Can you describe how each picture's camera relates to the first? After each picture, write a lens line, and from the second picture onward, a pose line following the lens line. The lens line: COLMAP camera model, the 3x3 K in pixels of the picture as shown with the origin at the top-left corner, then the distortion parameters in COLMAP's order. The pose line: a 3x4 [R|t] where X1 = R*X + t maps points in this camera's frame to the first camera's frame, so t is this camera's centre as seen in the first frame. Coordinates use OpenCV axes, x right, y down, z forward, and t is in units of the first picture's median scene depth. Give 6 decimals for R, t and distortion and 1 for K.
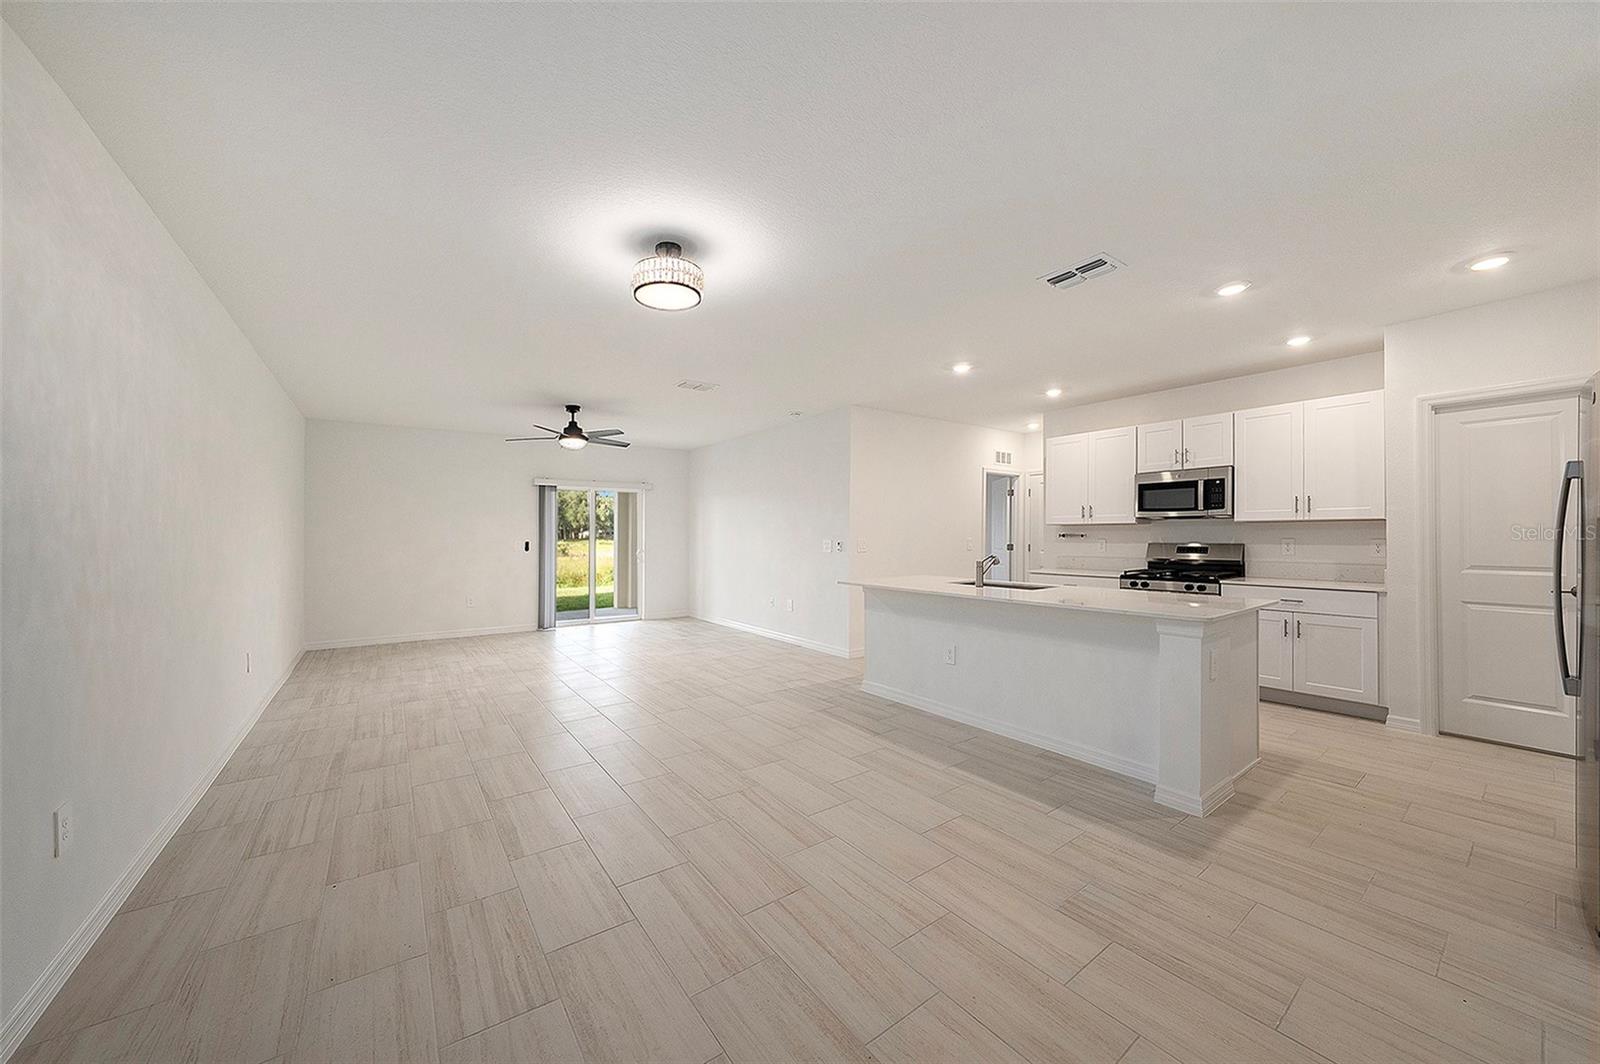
lens RADIAL K [[582.8, 0, 782.7], [0, 582.8, 532.8], [0, 0, 1]] dist [-0.027840, 0.000098]
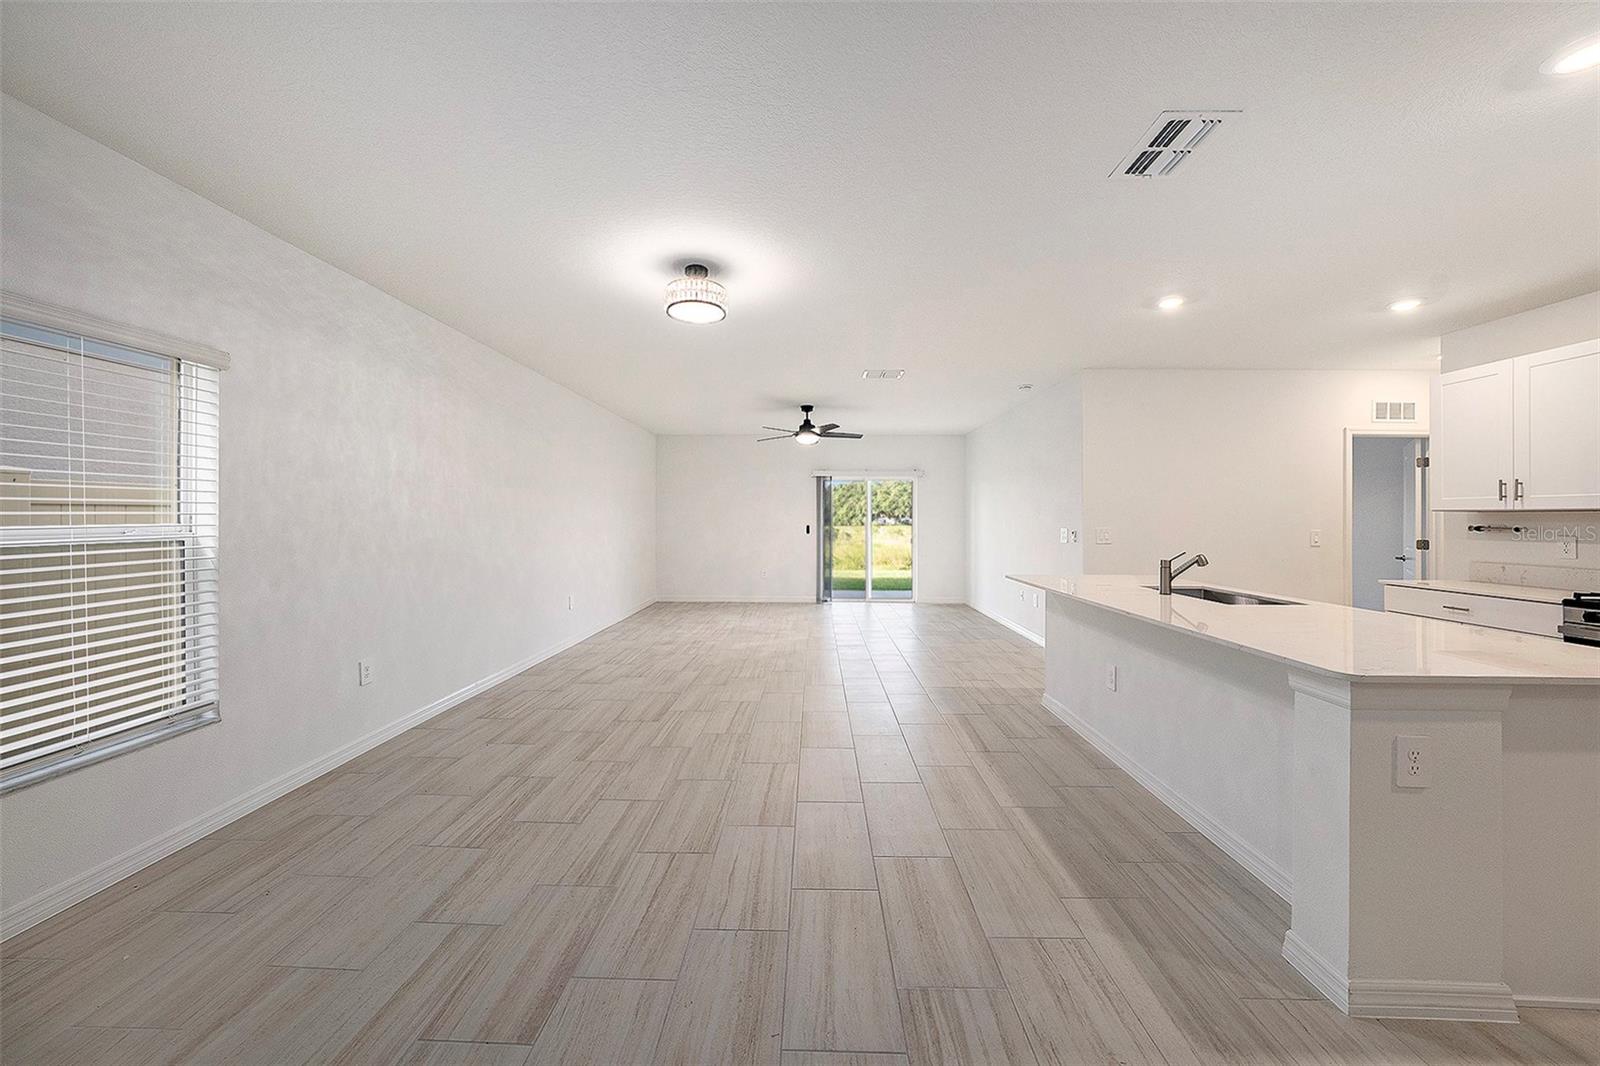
lens RADIAL K [[569.8, 0, 794.5], [0, 569.8, 520.9], [0, 0, 1]] dist [-0.001311, 0.000018]
pose [[0.803126, 0.011978, -0.595689, 0.333655], [-0.010189, 0.999928, 0.006370, -0.000966], [0.595722, 0.000954, 0.803190, 0.108088]]
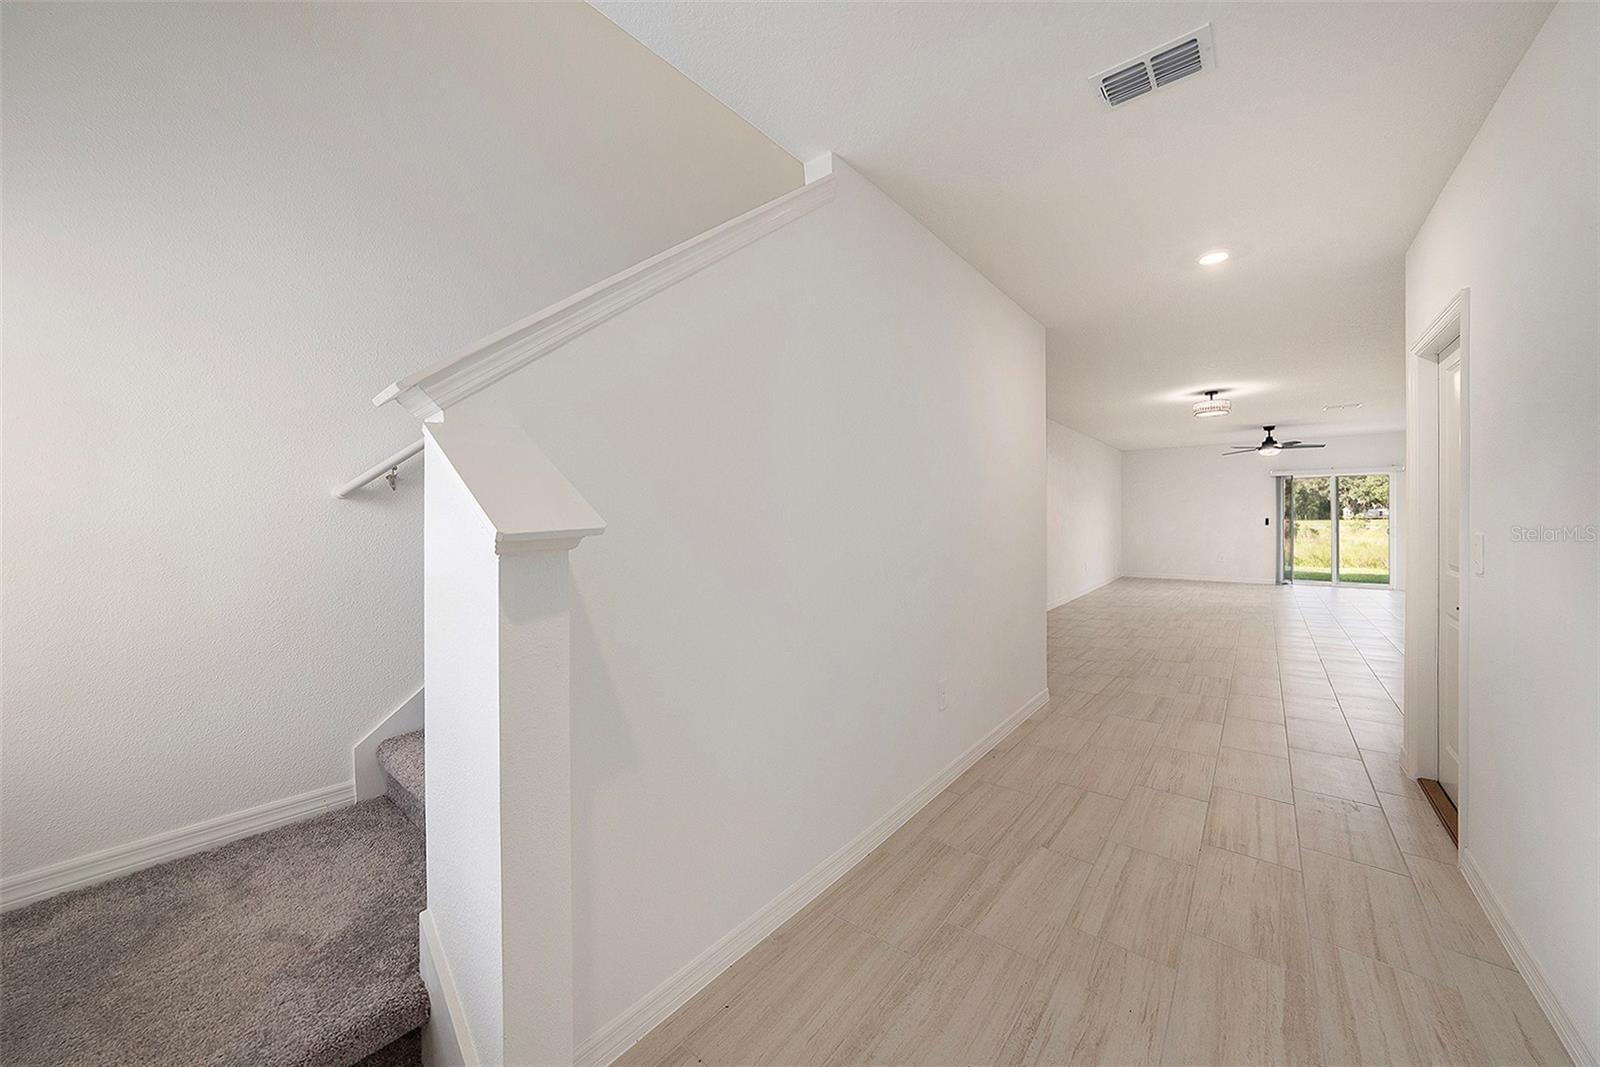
lens RADIAL K [[562.8, 0, 800.9], [0, 562.8, 527.2], [0, 0, 1]] dist [-0.025443, 0.004667]
pose [[0.274269, 0.017305, -0.961497, 0.800866], [0.011101, 0.999714, 0.021160, -0.004243], [0.961589, -0.016477, 0.273999, -0.649813]]
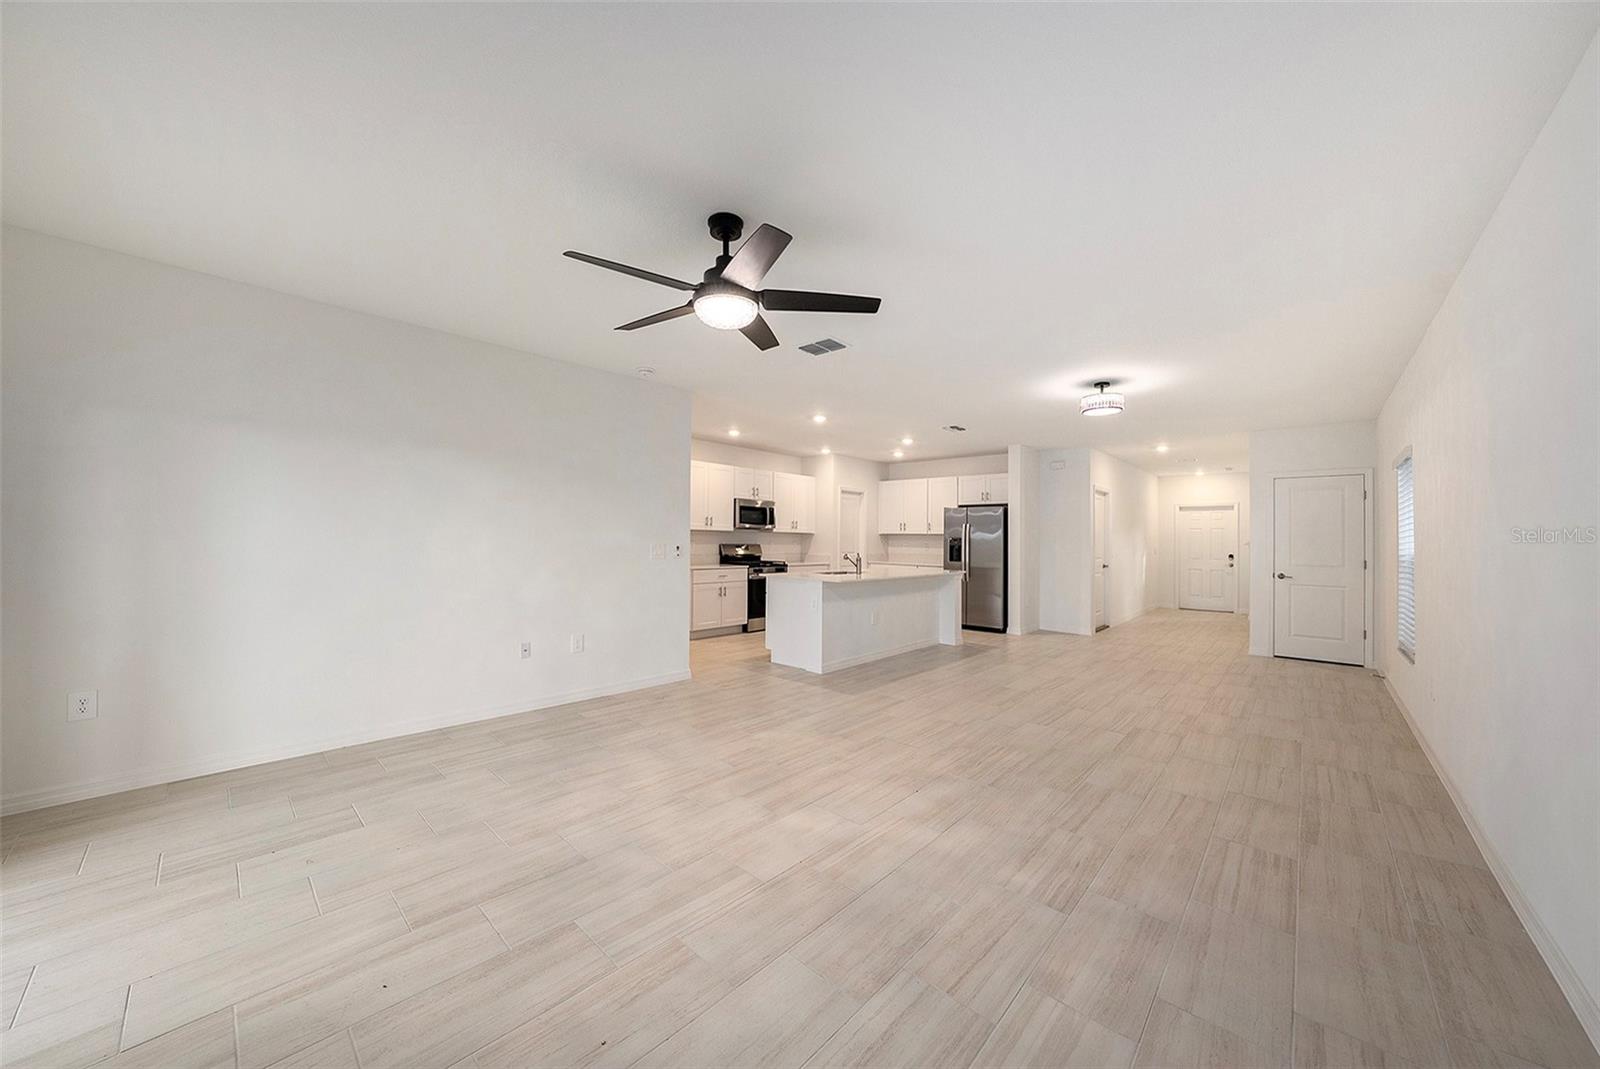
lens RADIAL K [[564.5, 0, 800.0], [0, 564.5, 534.5], [0, 0, 1]] dist [-0.035160, 0.000077]
pose [[-0.225459, 0.011177, 0.974188, -0.919891], [-0.011501, 0.999834, -0.014133, 0.010490], [-0.974185, -0.014391, -0.225293, 1.266585]]
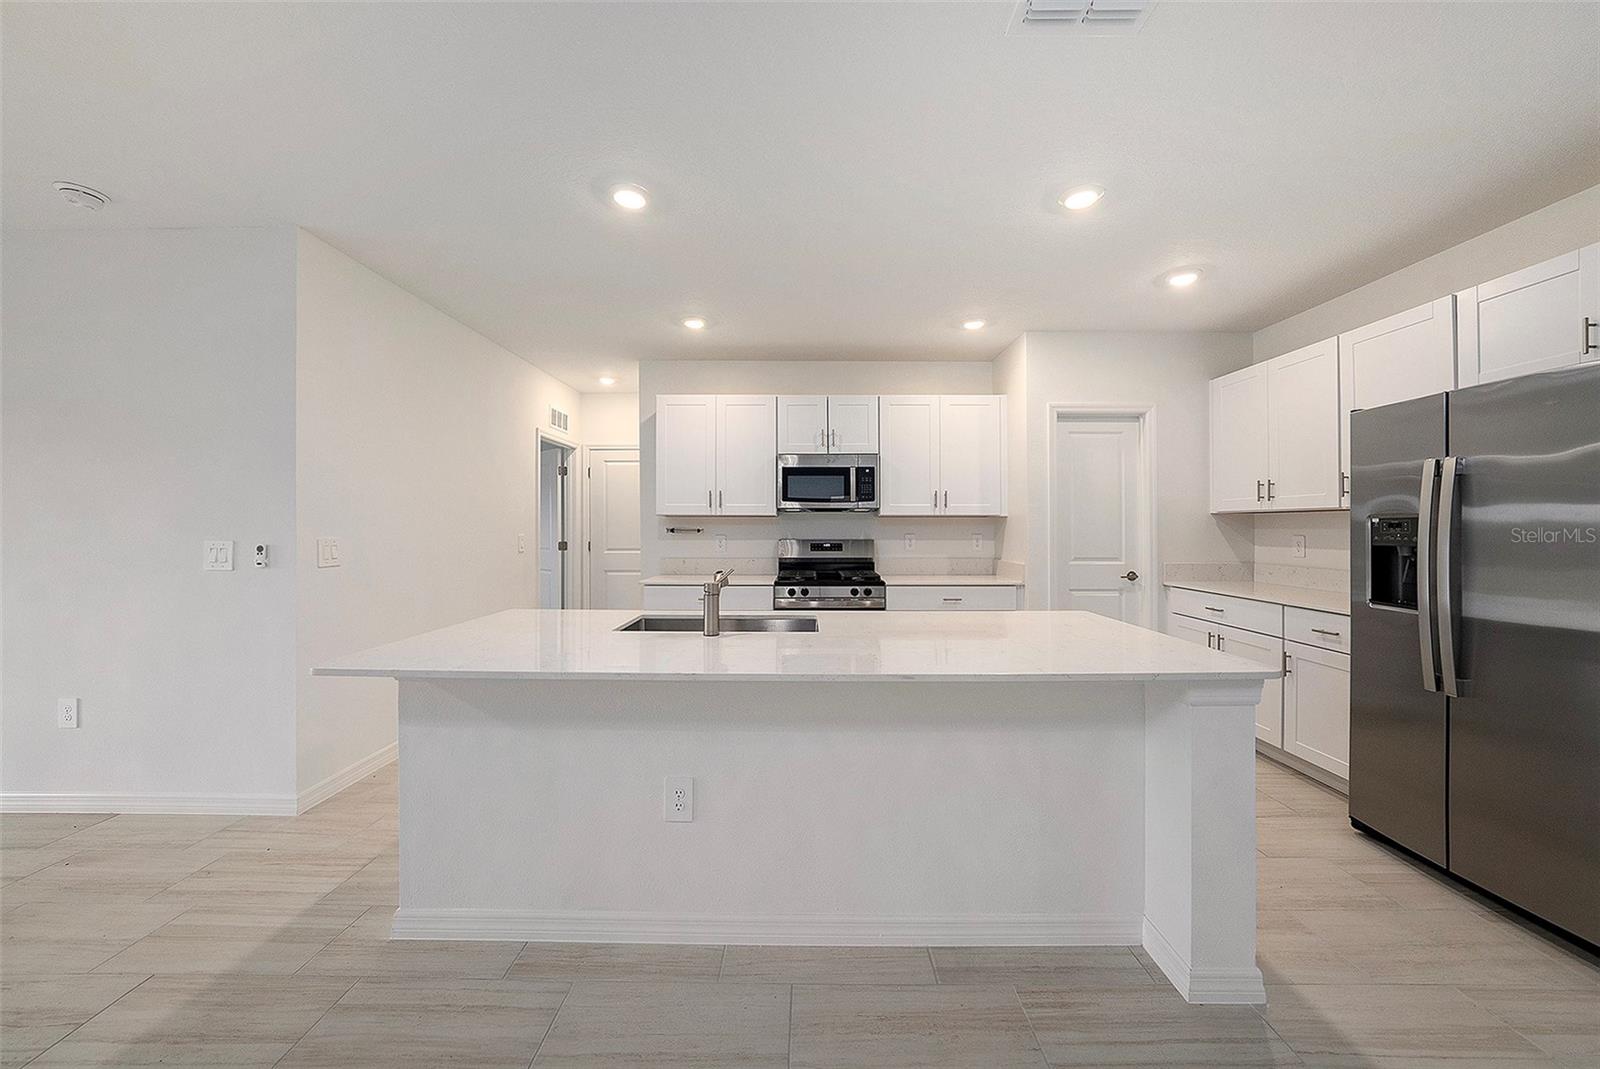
lens RADIAL K [[562.8, 0, 800.9], [0, 562.8, 528.2], [0, 0, 1]] dist [-0.025443, 0.004667]
pose [[0.572825, 0.006579, 0.819651, -0.007485], [-0.005154, 0.999977, -0.004424, 0.004406], [-0.819662, -0.001691, 0.572846, 0.572142]]
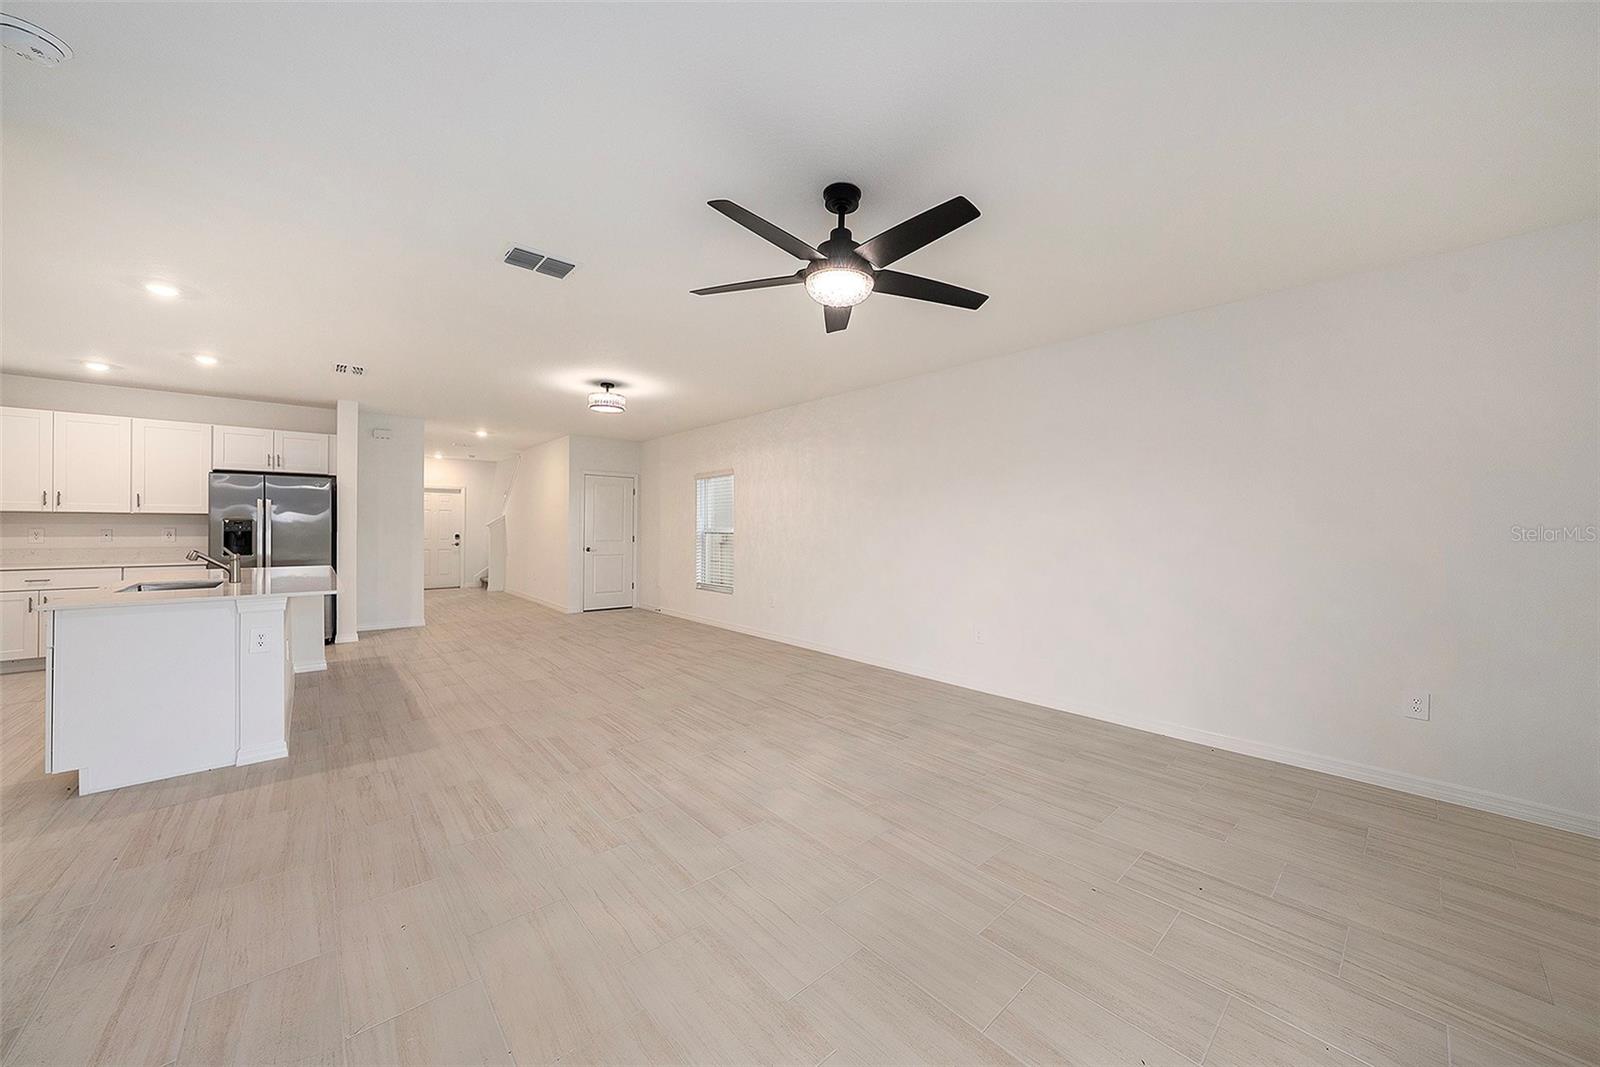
lens RADIAL K [[556.8, 0, 809.4], [0, 556.8, 532.8], [0, 0, 1]] dist [-0.010681, -0.000003]
pose [[-0.991304, 0.004853, -0.131502, -0.364229], [0.003276, 0.999920, 0.012203, 0.007987], [0.131551, 0.011666, -0.991241, 1.660077]]
